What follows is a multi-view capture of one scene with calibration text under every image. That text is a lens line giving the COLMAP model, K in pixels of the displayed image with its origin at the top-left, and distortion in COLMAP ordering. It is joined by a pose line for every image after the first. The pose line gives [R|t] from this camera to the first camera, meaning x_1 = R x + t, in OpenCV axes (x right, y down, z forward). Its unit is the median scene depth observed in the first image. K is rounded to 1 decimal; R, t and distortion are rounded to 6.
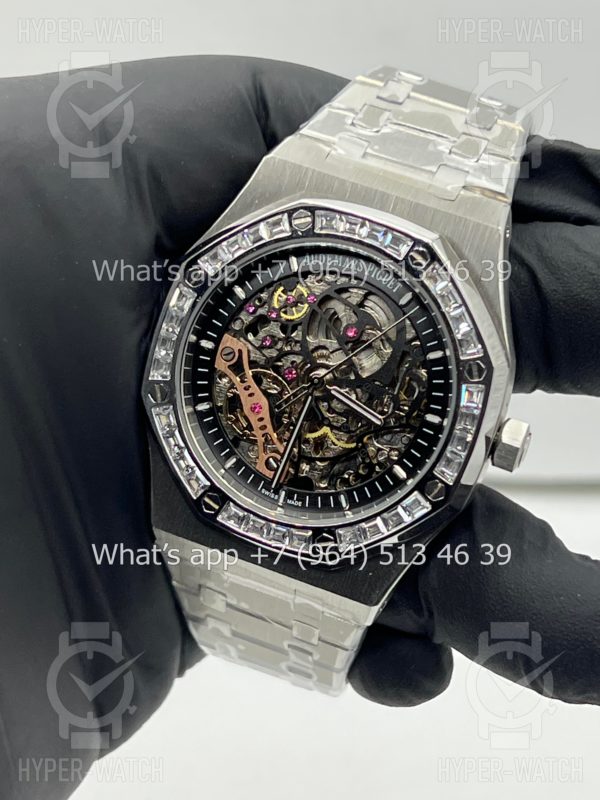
lens RADIAL K [[1882.5, 0, 292.6], [0, 1882.5, 408.8], [0, 0, 1]] dist [0.176968, 0.000000]
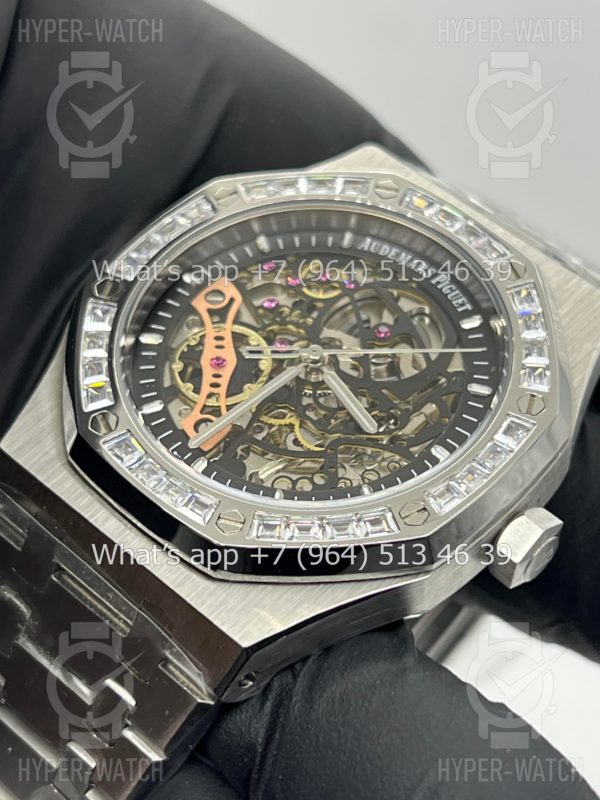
lens RADIAL K [[1882.5, 0, 300.0], [0, 1882.5, 405.1], [0, 0, 1]] dist [0.176968, 0.000000]
pose [[0.889324, 0.450528, -0.078280, 0.072107], [-0.413660, 0.719653, -0.557660, 0.399849], [-0.194907, 0.528322, 0.826370, 0.408872]]
